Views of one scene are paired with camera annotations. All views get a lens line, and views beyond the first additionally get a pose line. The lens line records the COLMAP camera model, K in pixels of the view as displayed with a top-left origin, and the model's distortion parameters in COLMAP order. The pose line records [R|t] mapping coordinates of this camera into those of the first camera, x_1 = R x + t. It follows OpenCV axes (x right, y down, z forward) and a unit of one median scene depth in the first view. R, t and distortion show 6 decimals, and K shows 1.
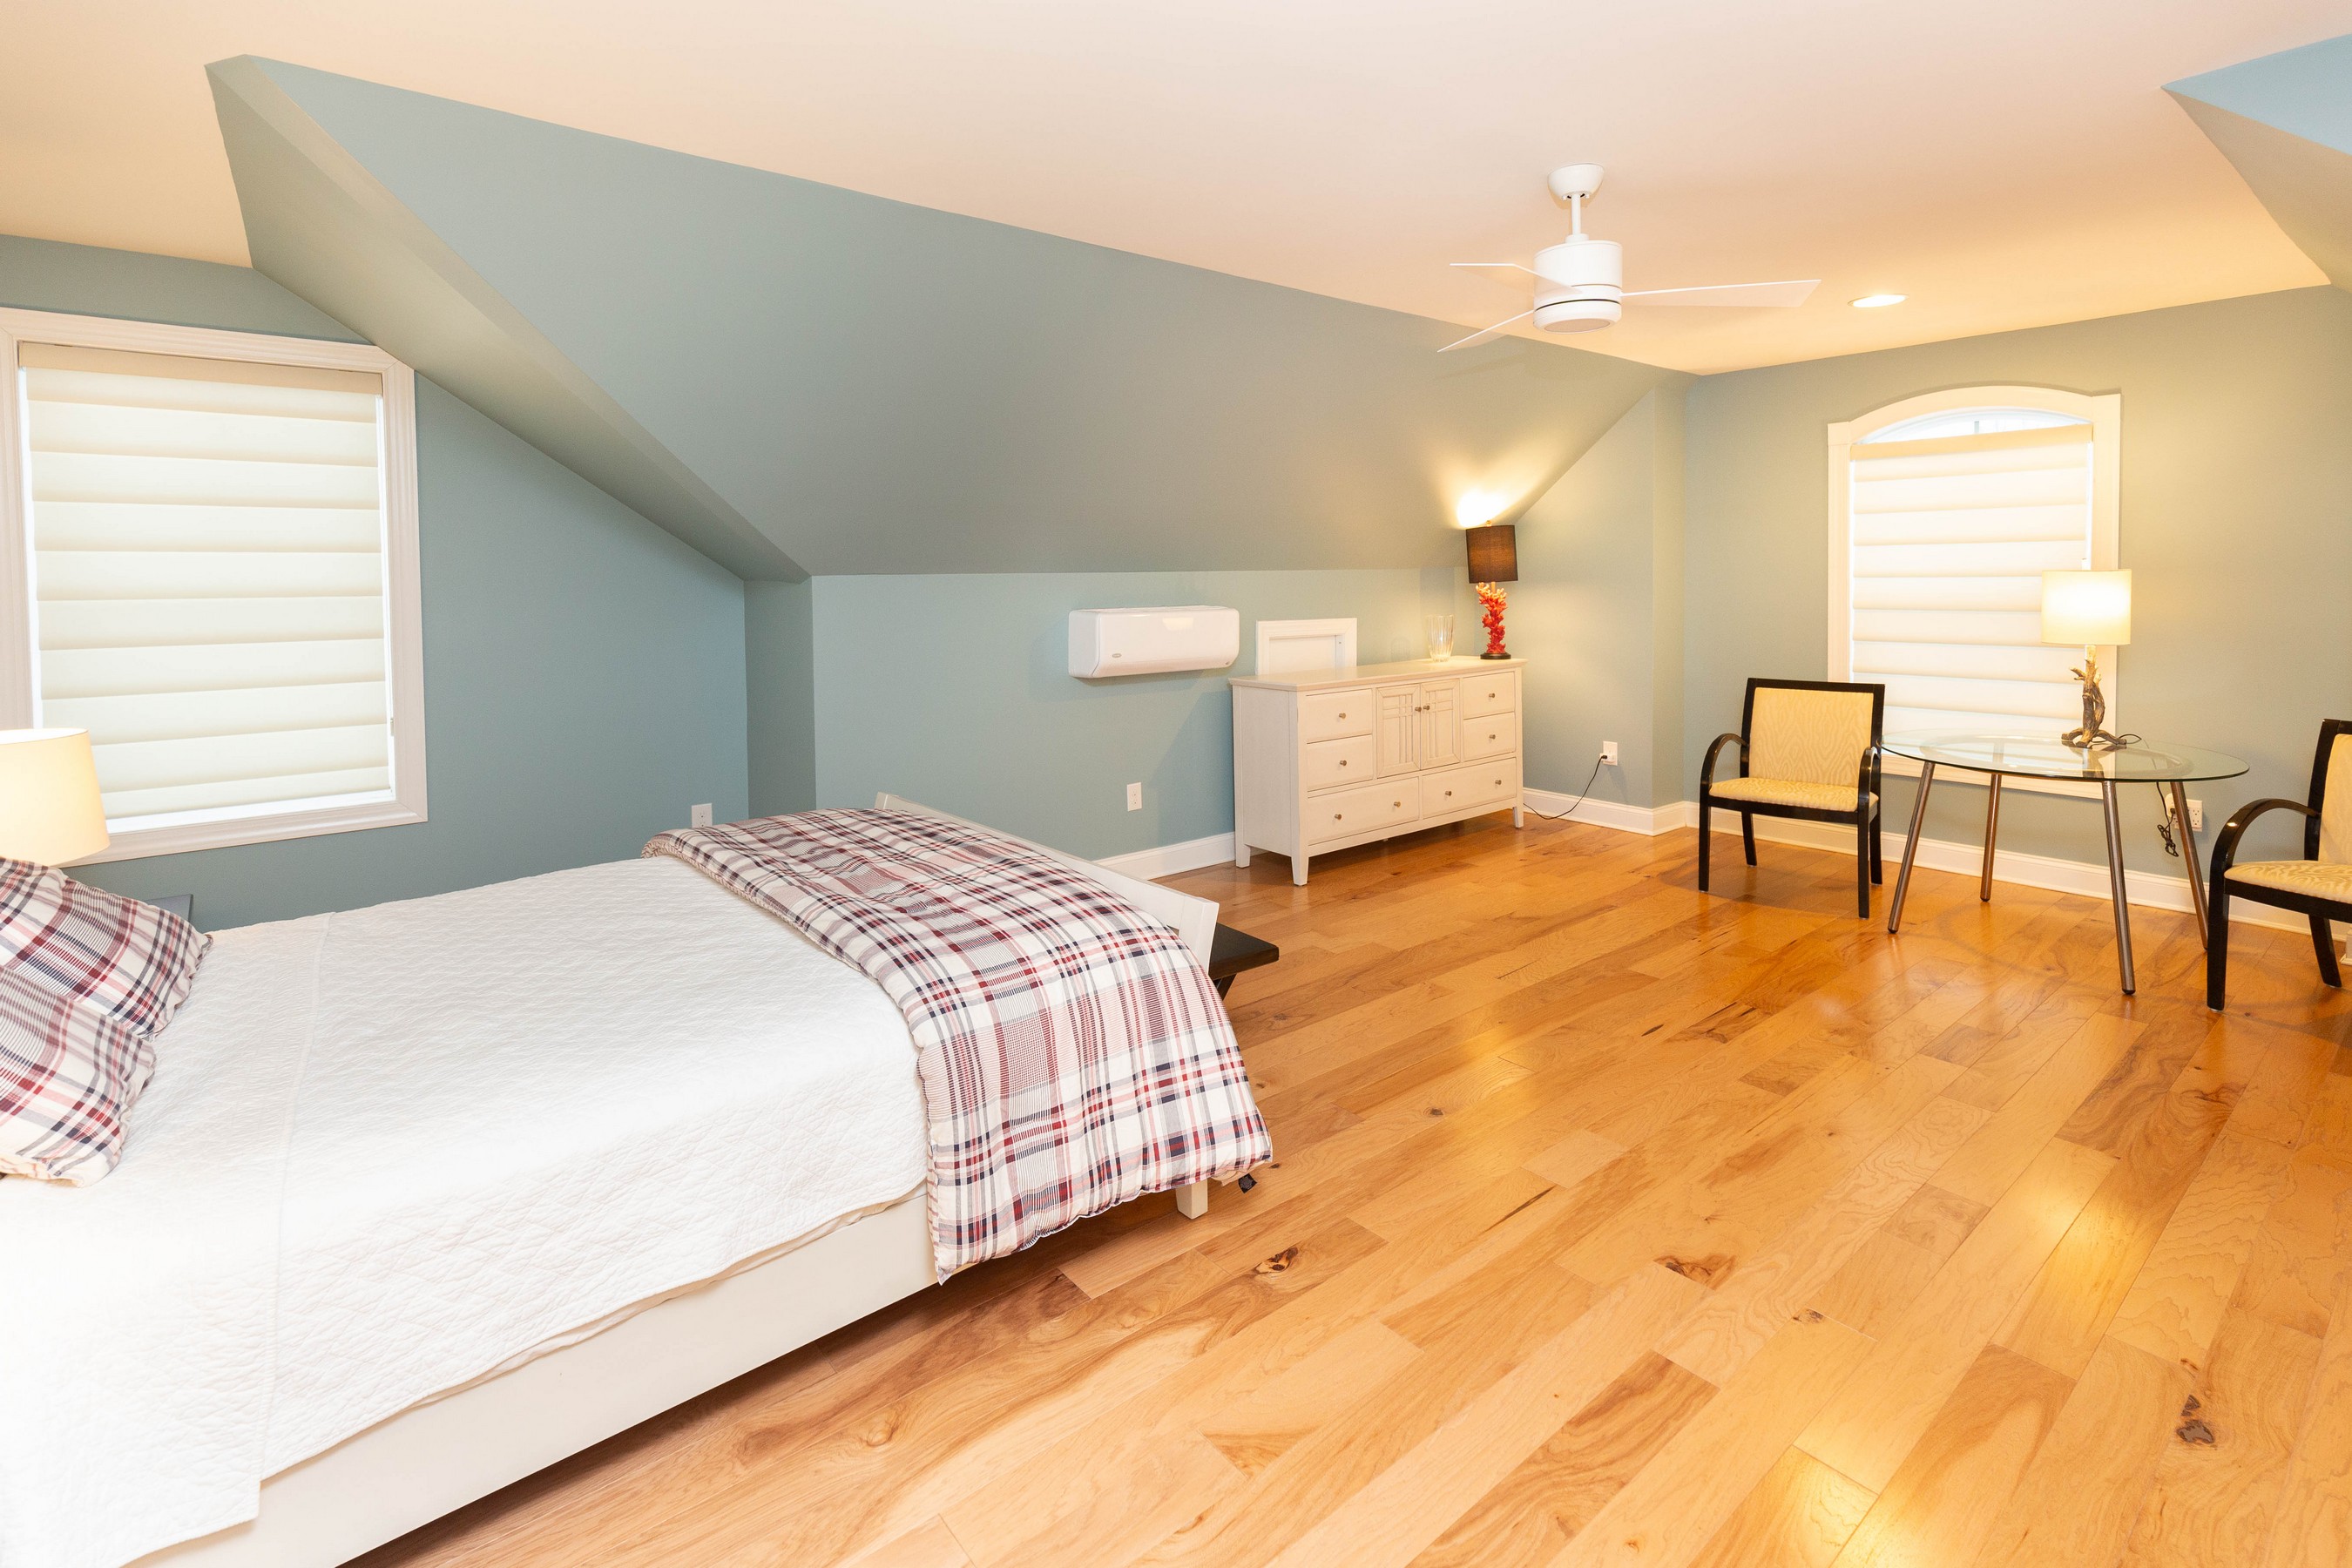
lens RADIAL K [[1088.7, 0, 1168.1], [0, 1088.7, 614.3], [0, 0, 1]] dist [0.008312, -0.002165]
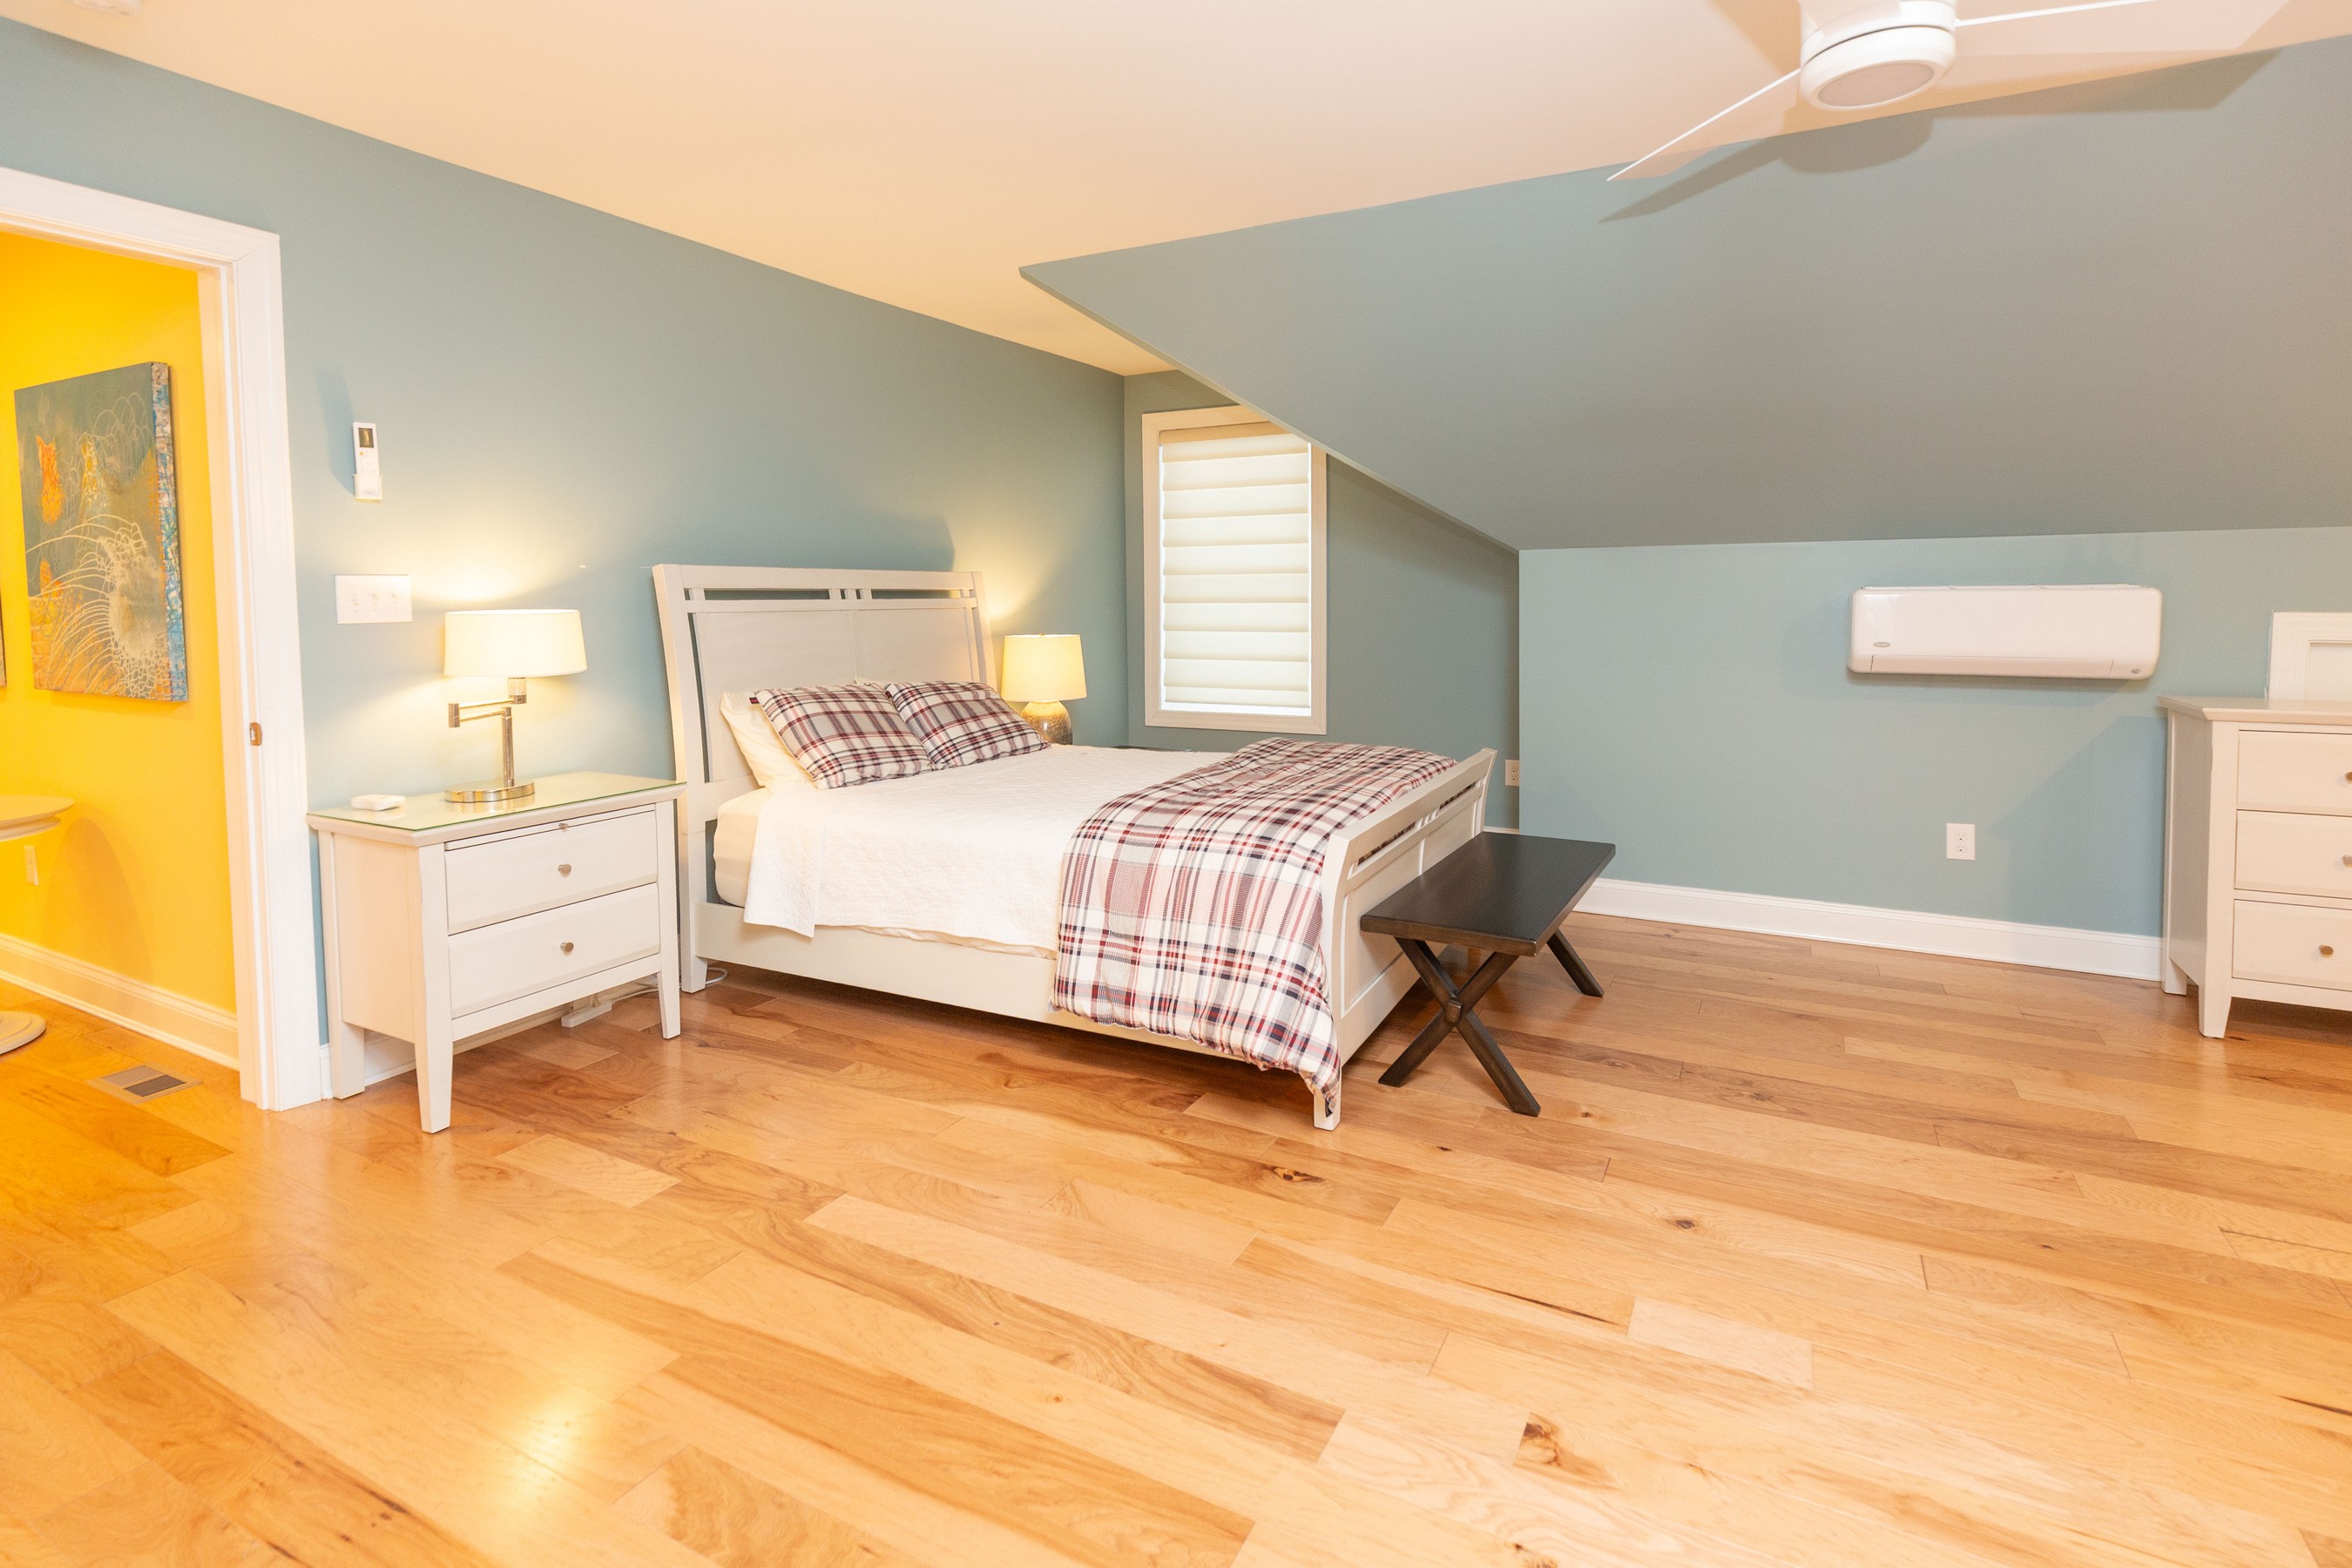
lens RADIAL K [[1088.7, 0, 1164.8], [0, 1088.7, 656.5], [0, 0, 1]] dist [0.008312, -0.002165]
pose [[0.403054, 0.059115, -0.913265, 1.005428], [-0.033237, 0.998199, 0.049945, 0.053154], [0.914573, 0.010223, 0.404292, 0.476519]]
